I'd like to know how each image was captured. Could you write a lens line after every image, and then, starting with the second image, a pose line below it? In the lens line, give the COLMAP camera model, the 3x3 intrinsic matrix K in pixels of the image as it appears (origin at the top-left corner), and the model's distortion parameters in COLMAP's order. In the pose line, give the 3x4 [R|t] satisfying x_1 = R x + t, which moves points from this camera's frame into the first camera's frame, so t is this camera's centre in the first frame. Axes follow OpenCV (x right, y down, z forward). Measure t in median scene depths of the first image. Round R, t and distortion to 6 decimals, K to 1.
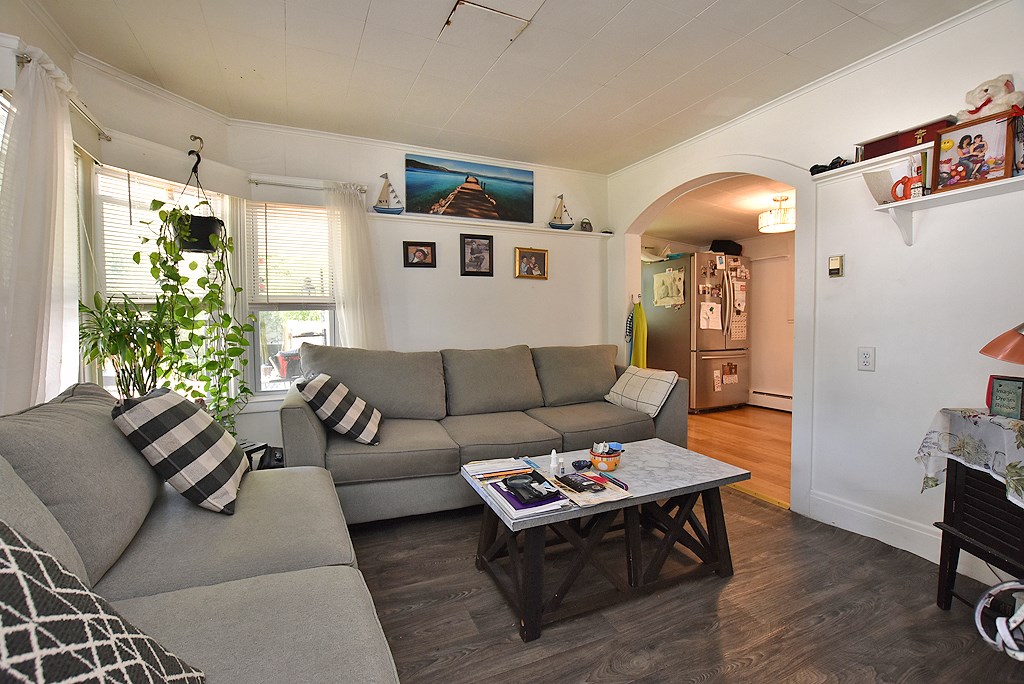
lens RADIAL K [[461.0, 0, 512.0], [0, 461.0, 342.0], [0, 0, 1]] dist [-0.033439, 0.008108]
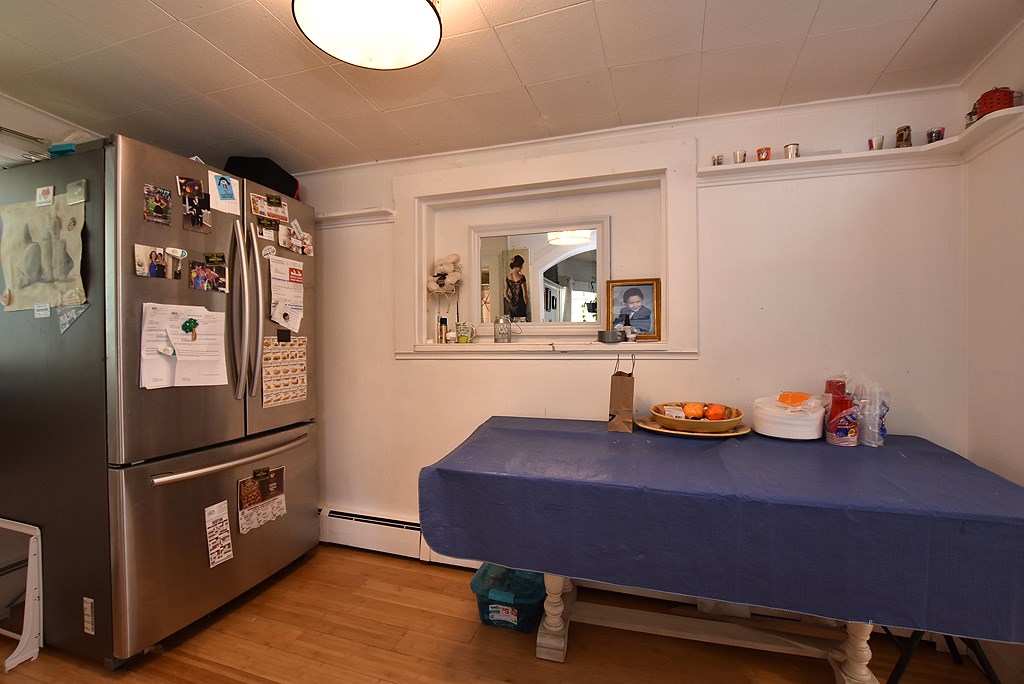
lens RADIAL K [[461.0, 0, 512.0], [0, 461.0, 342.0], [0, 0, 1]] dist [-0.033439, 0.008108]
pose [[0.696400, -0.000621, 0.717654, 0.352218], [0.025775, 0.999376, -0.024147, -0.044766], [-0.717191, 0.035314, 0.695981, 0.589695]]
